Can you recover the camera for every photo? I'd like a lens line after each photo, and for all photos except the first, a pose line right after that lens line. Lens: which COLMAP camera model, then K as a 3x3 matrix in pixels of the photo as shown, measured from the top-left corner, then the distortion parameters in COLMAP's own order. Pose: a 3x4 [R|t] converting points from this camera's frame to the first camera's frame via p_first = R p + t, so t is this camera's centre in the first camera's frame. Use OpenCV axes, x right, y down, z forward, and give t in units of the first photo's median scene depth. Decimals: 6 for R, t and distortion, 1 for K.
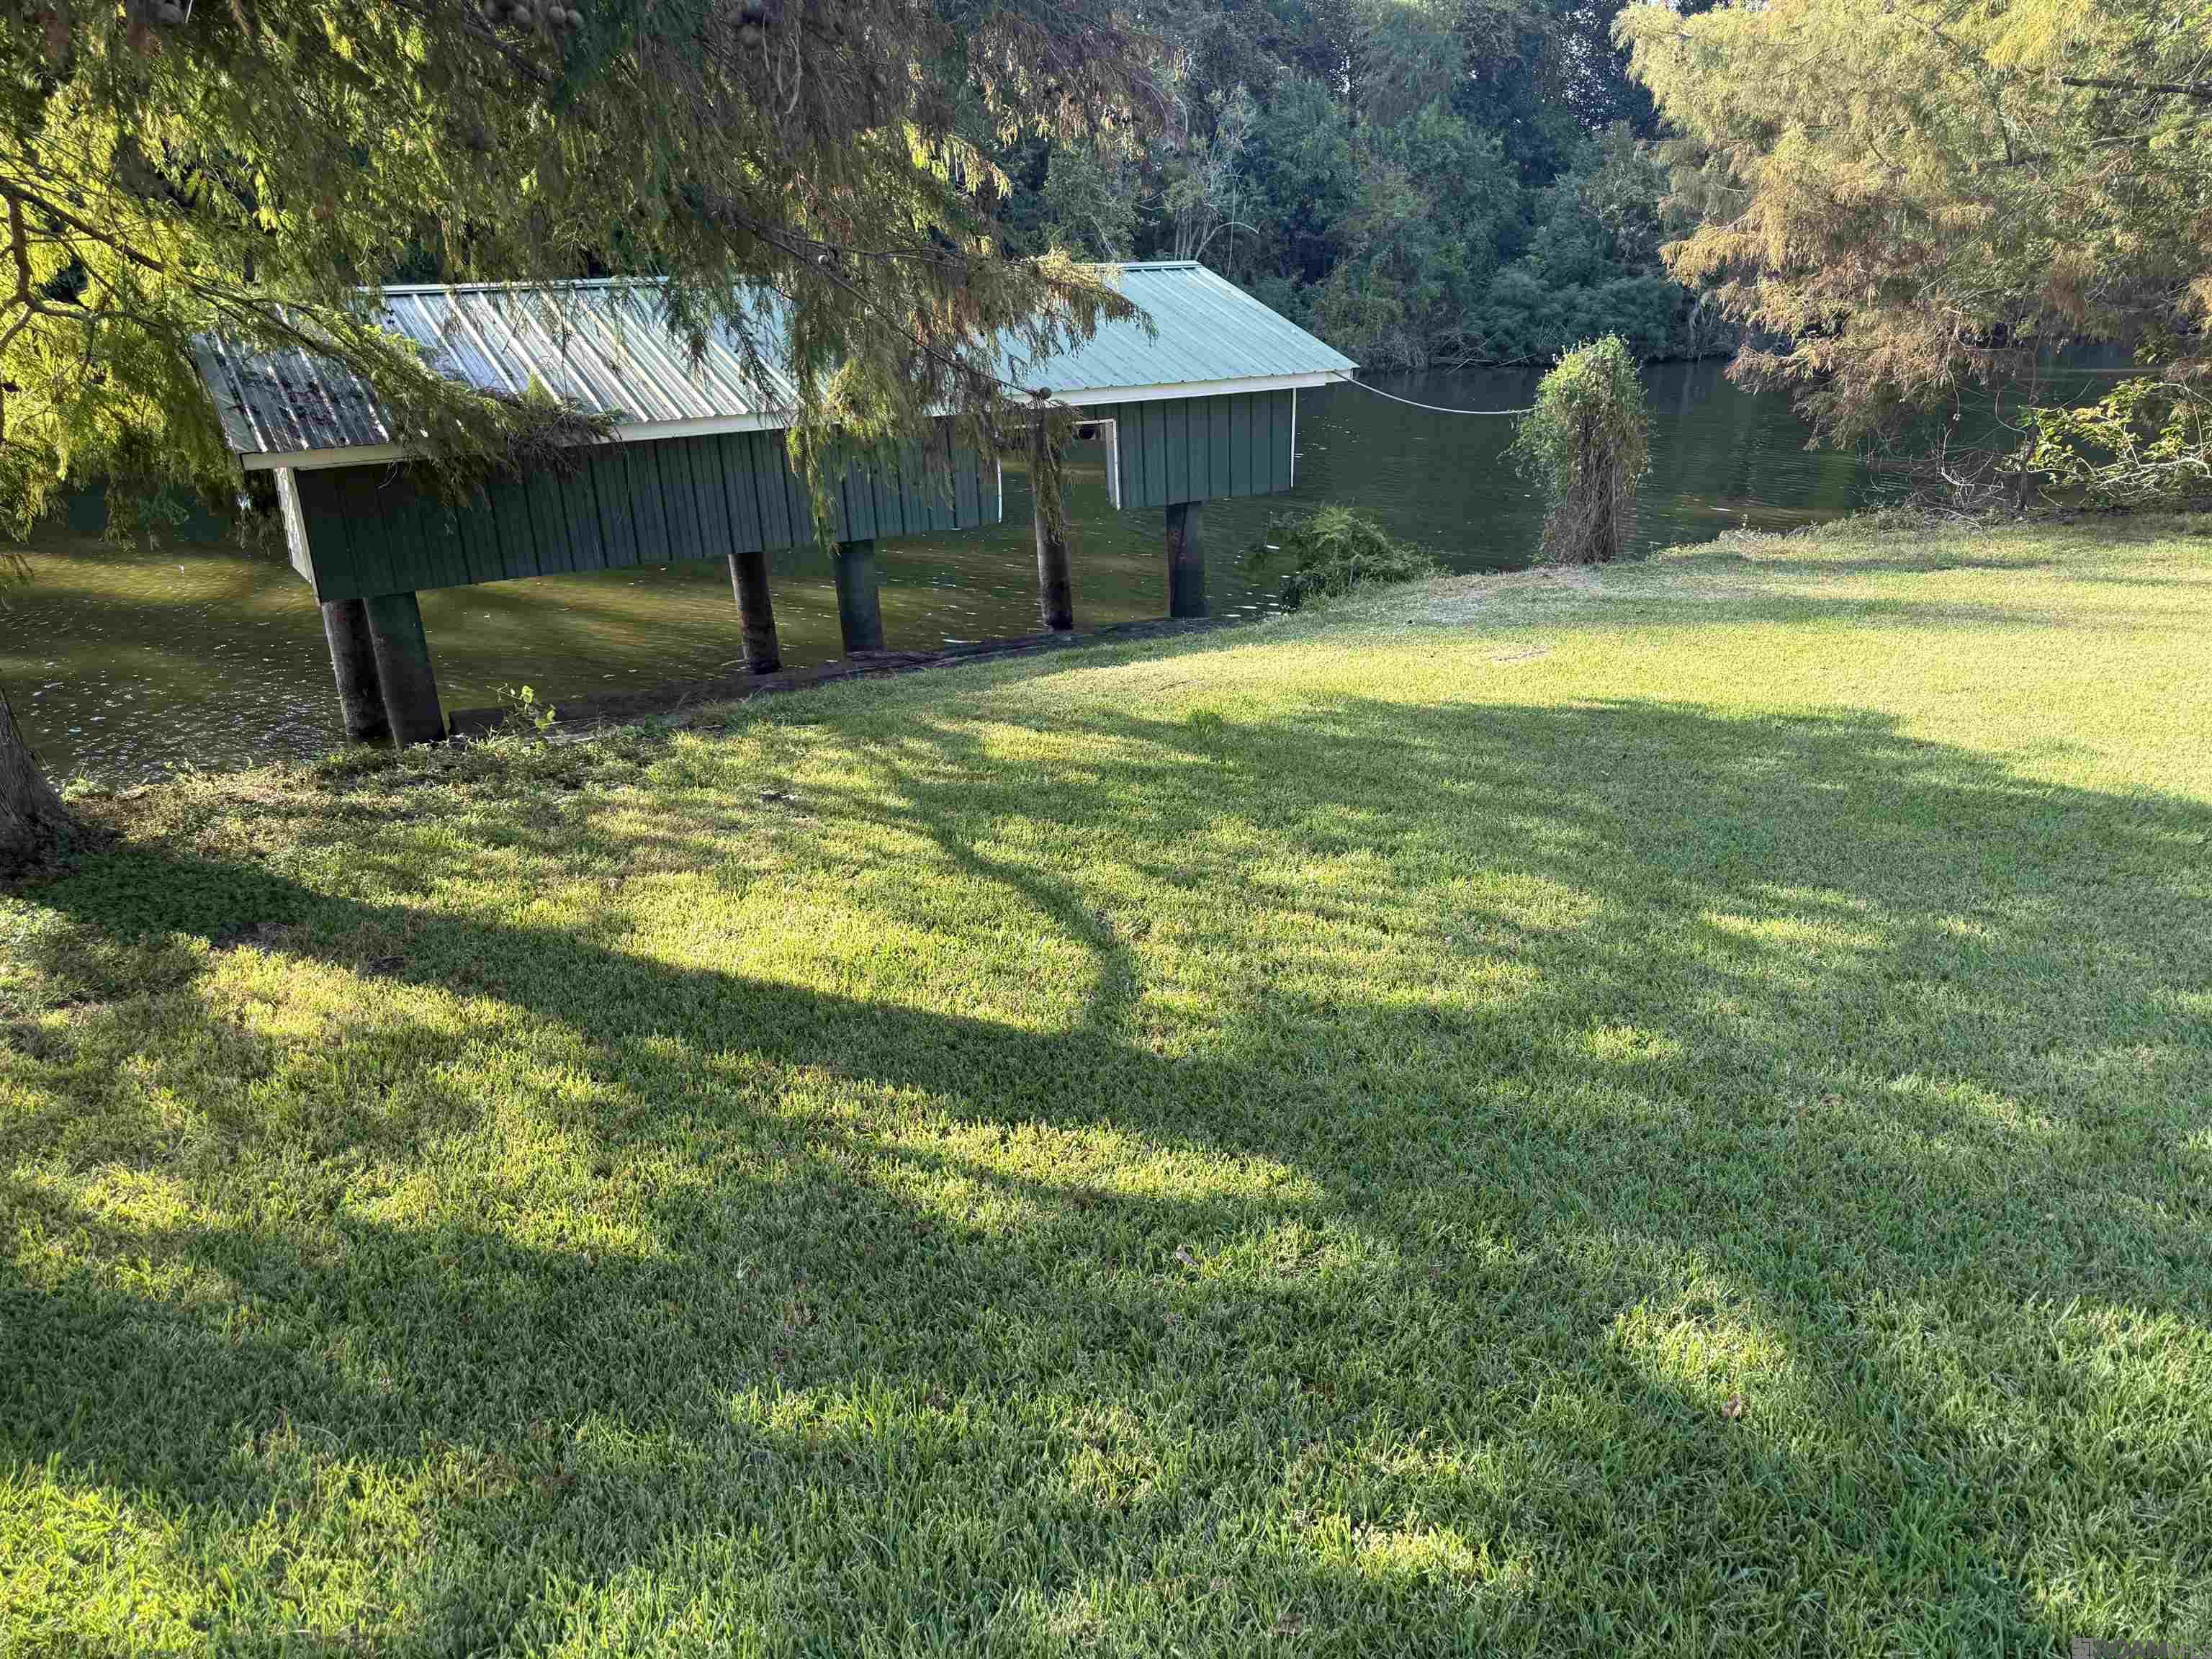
lens RADIAL K [[1516.1, 0, 1116.1], [0, 1516.1, 858.3], [0, 0, 1]] dist [0.000530, -0.016427]
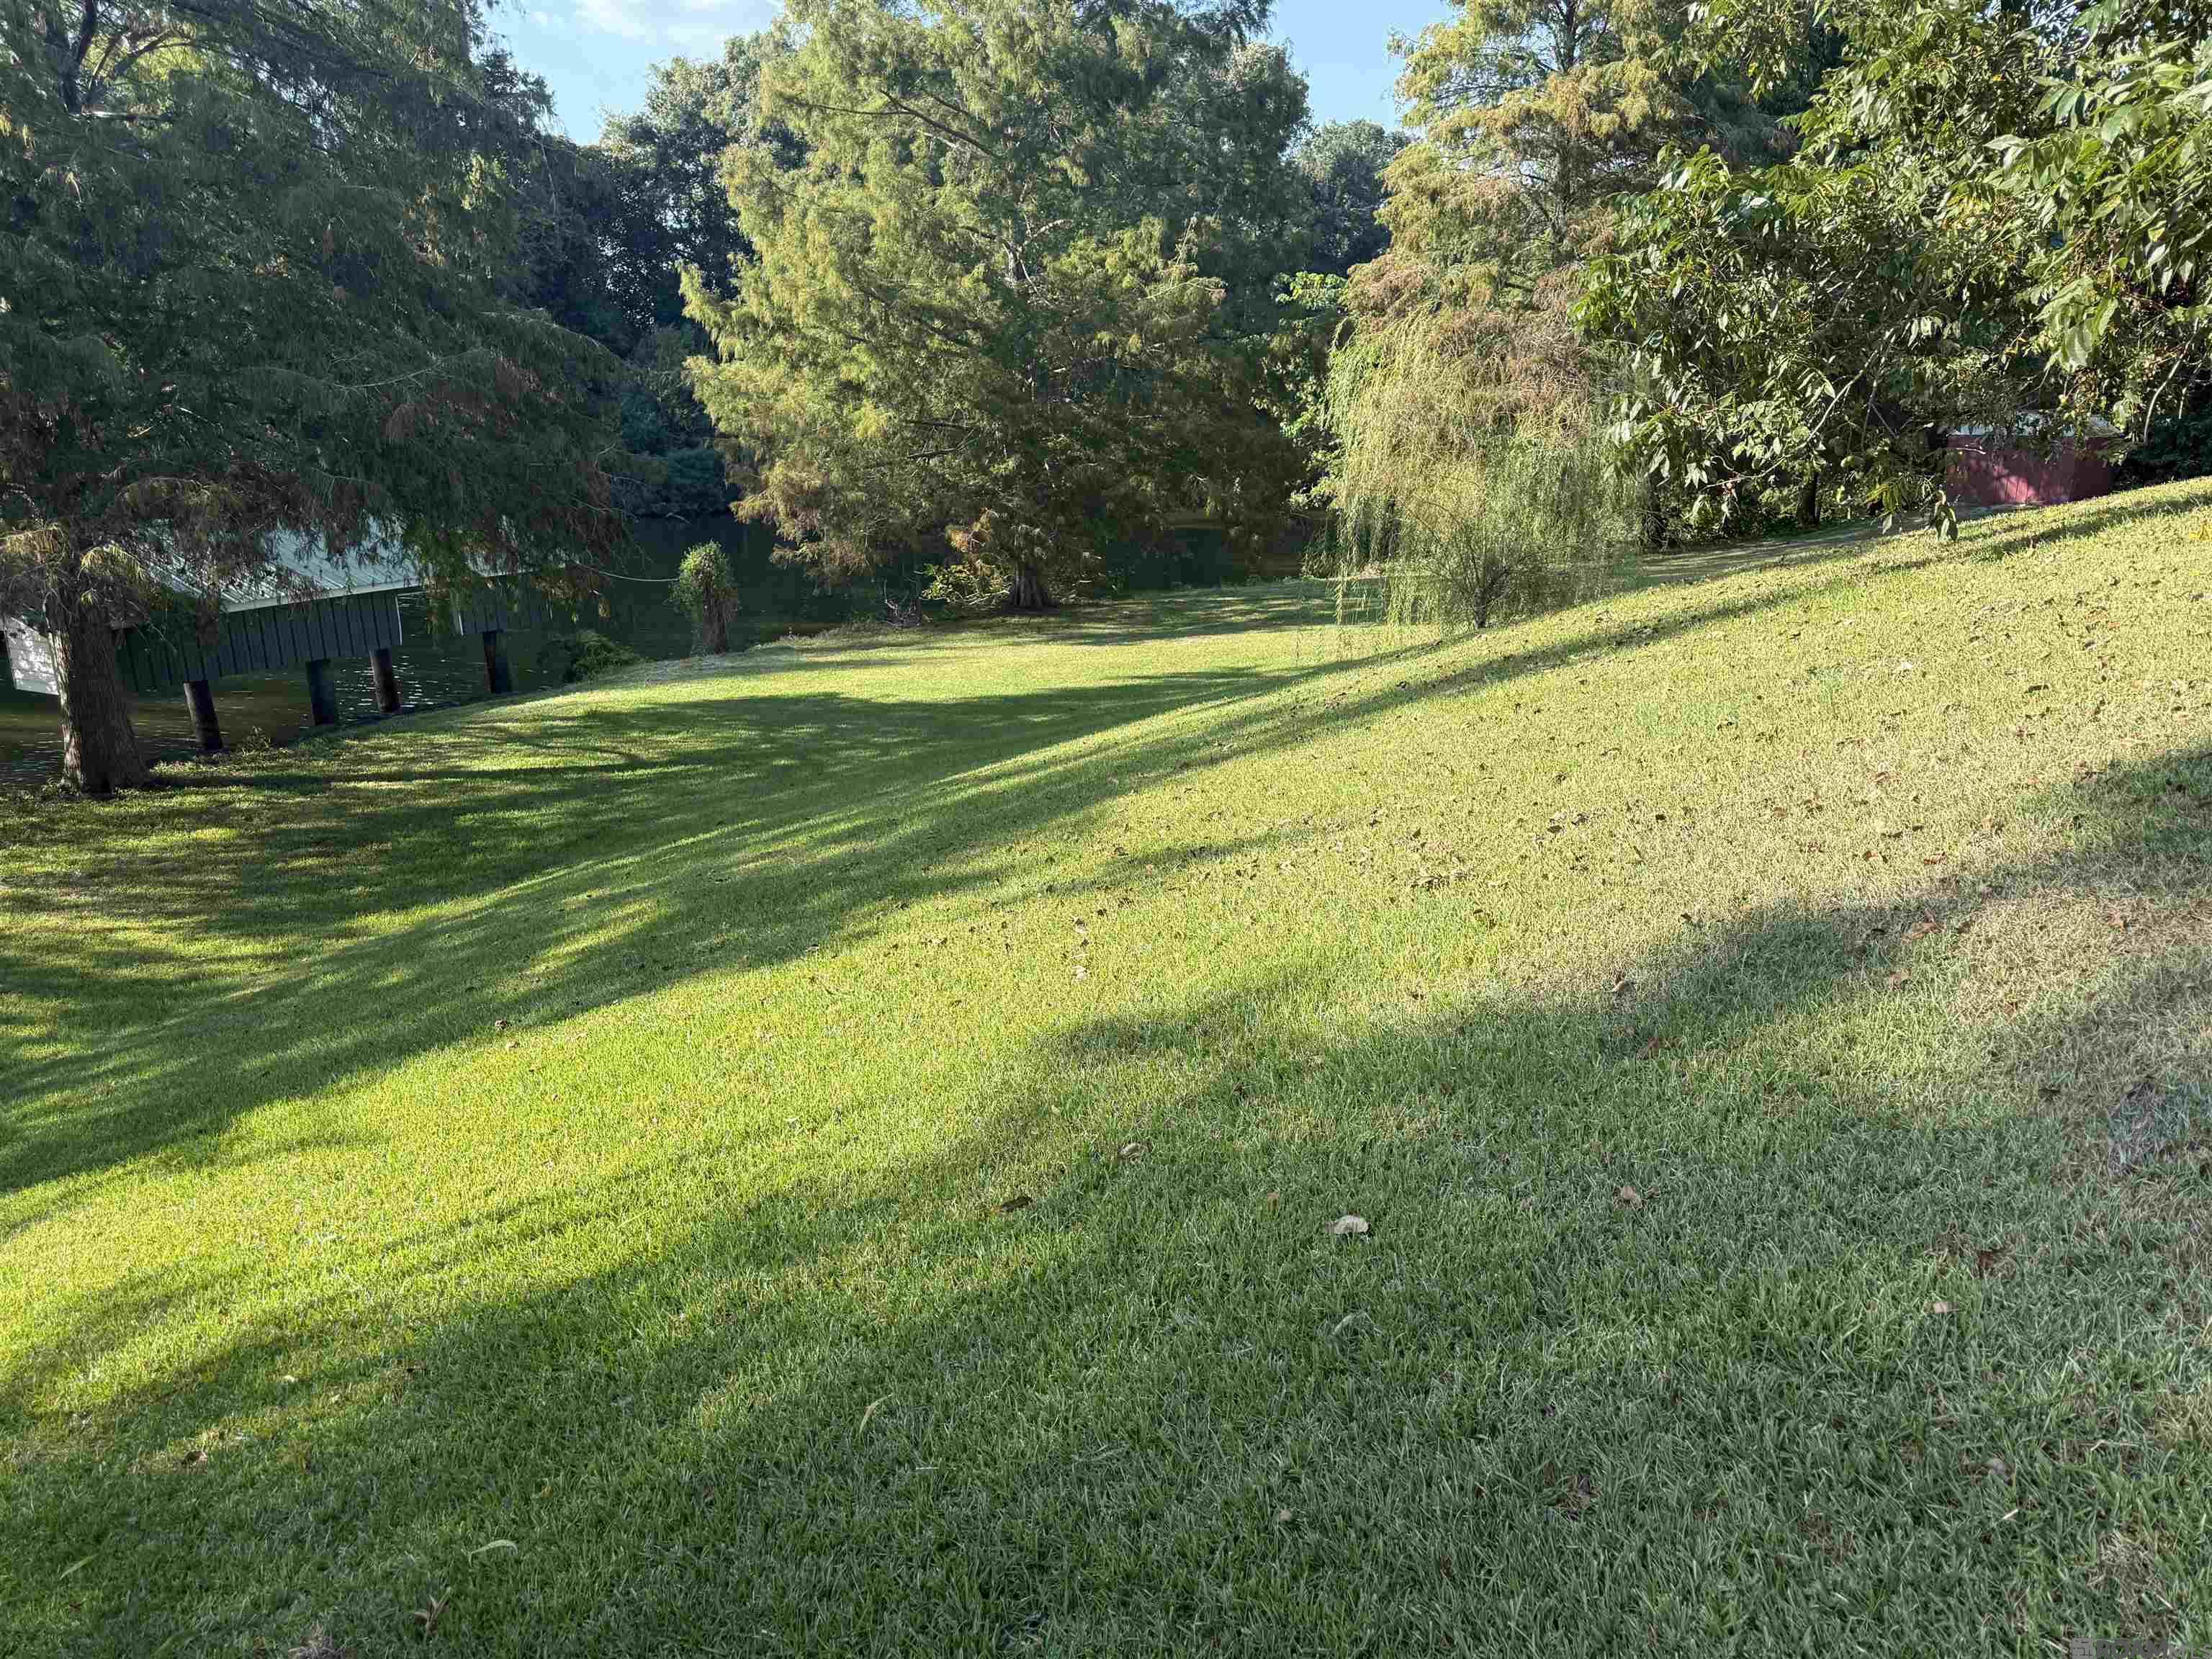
lens RADIAL K [[1538.9, 0, 1182.8], [0, 1538.9, 896.3], [0, 0, 1]] dist [0.035820, -0.000599]
pose [[0.818670, -0.134202, 0.558364, -0.433962], [0.164062, 0.986444, -0.003457, 0.269339], [-0.550331, 0.094436, 0.829589, -1.176332]]
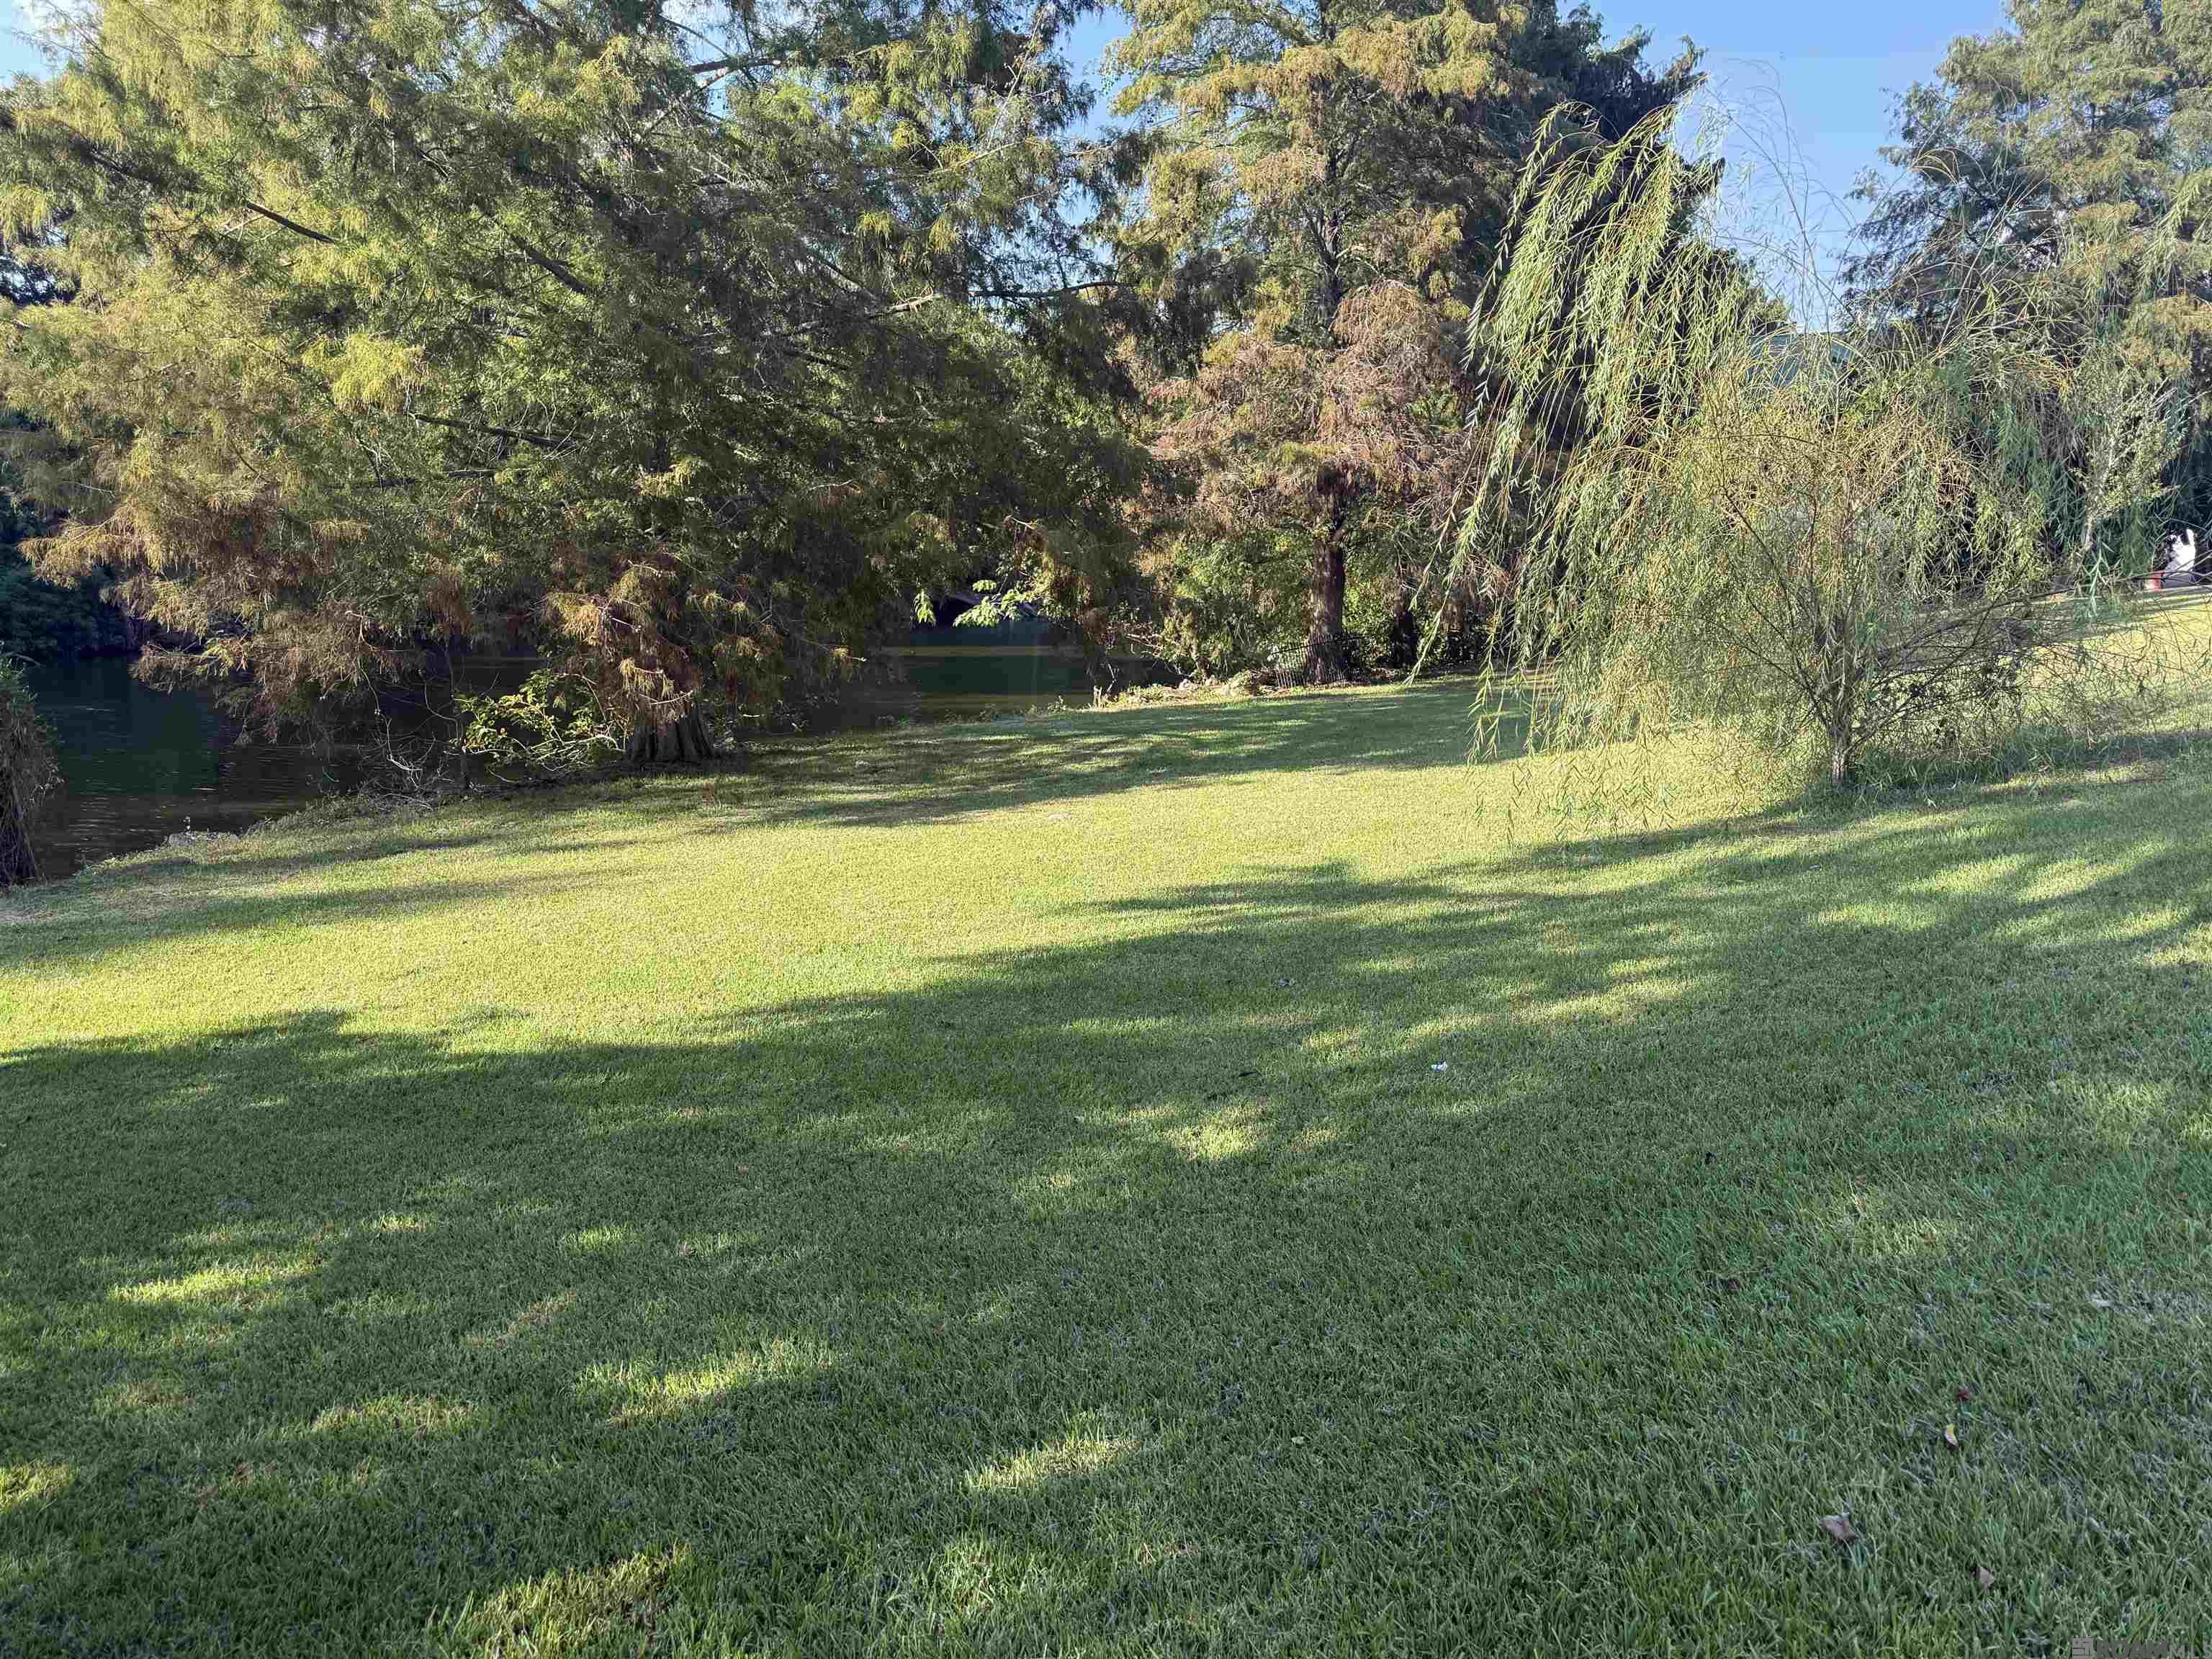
lens RADIAL K [[1516.1, 0, 1116.1], [0, 1516.1, 858.3], [0, 0, 1]] dist [0.000530, -0.016427]
pose [[0.614741, -0.106650, 0.781485, 0.038253], [0.243935, 0.967947, -0.059790, -0.005246], [-0.750059, 0.227387, 0.621053, -0.016765]]
